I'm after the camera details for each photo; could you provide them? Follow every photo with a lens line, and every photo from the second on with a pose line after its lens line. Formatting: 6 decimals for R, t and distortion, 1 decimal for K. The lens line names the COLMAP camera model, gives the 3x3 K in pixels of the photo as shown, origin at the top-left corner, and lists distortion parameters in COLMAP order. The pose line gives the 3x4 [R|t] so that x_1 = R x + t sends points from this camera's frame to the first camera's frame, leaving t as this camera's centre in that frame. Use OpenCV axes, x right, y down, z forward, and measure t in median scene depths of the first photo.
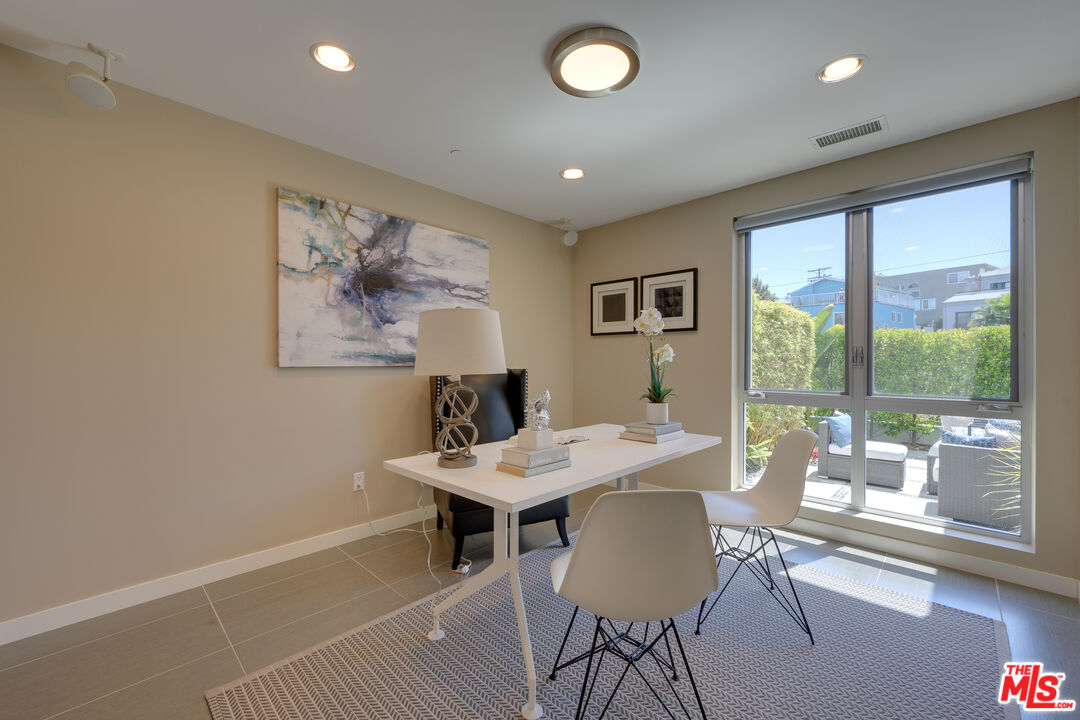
lens RADIAL K [[430.0, 0, 535.4], [0, 430.0, 364.4], [0, 0, 1]] dist [0.004547, -0.001045]
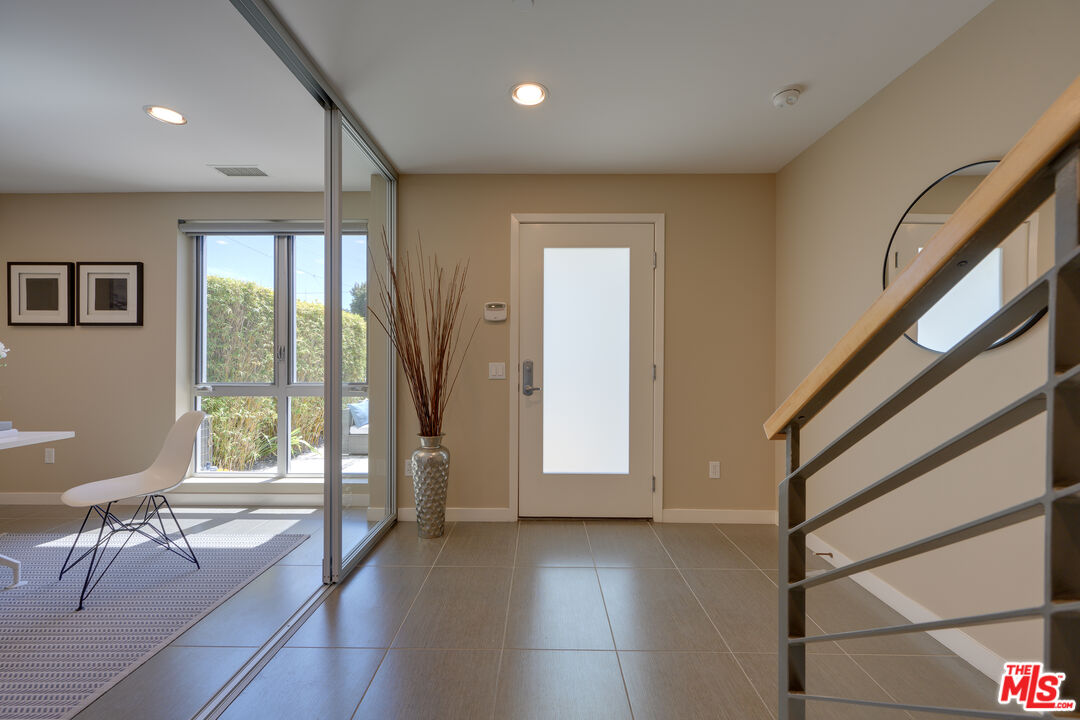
lens RADIAL K [[430.0, 0, 538.5], [0, 430.0, 360.3], [0, 0, 1]] dist [0.004547, -0.001045]
pose [[0.724715, -0.003835, 0.689038, 0.417193], [0.004651, 0.999989, 0.000674, 0.003604], [-0.689033, 0.002716, 0.724725, -0.399721]]
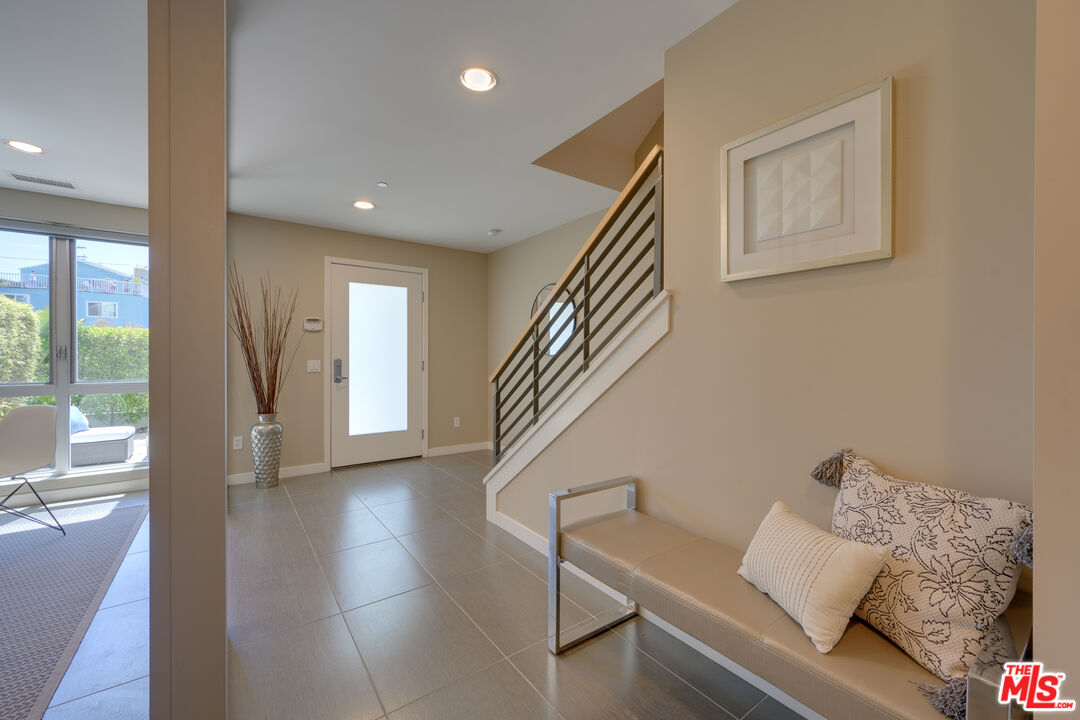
lens RADIAL K [[430.0, 0, 547.7], [0, 430.0, 355.6], [0, 0, 1]] dist [0.004547, -0.001045]
pose [[0.157033, 0.001534, 0.987592, -0.274059], [0.007729, 0.999966, -0.002782, 0.003497], [-0.987563, 0.008070, 0.157016, -0.594964]]
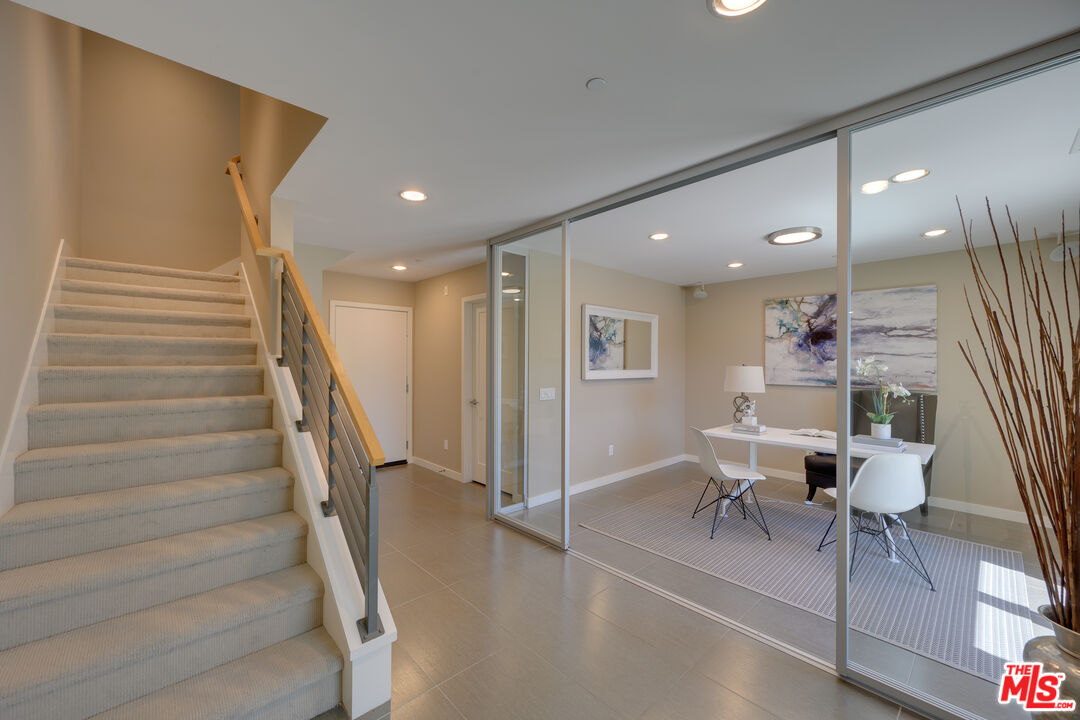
lens RADIAL K [[430.0, 0, 536.5], [0, 430.0, 363.1], [0, 0, 1]] dist [0.004547, -0.001045]
pose [[-0.046622, 0.000482, -0.998912, 1.356530], [-0.013545, 0.999908, 0.001115, -0.072293], [0.998821, 0.013582, -0.046611, -0.036491]]
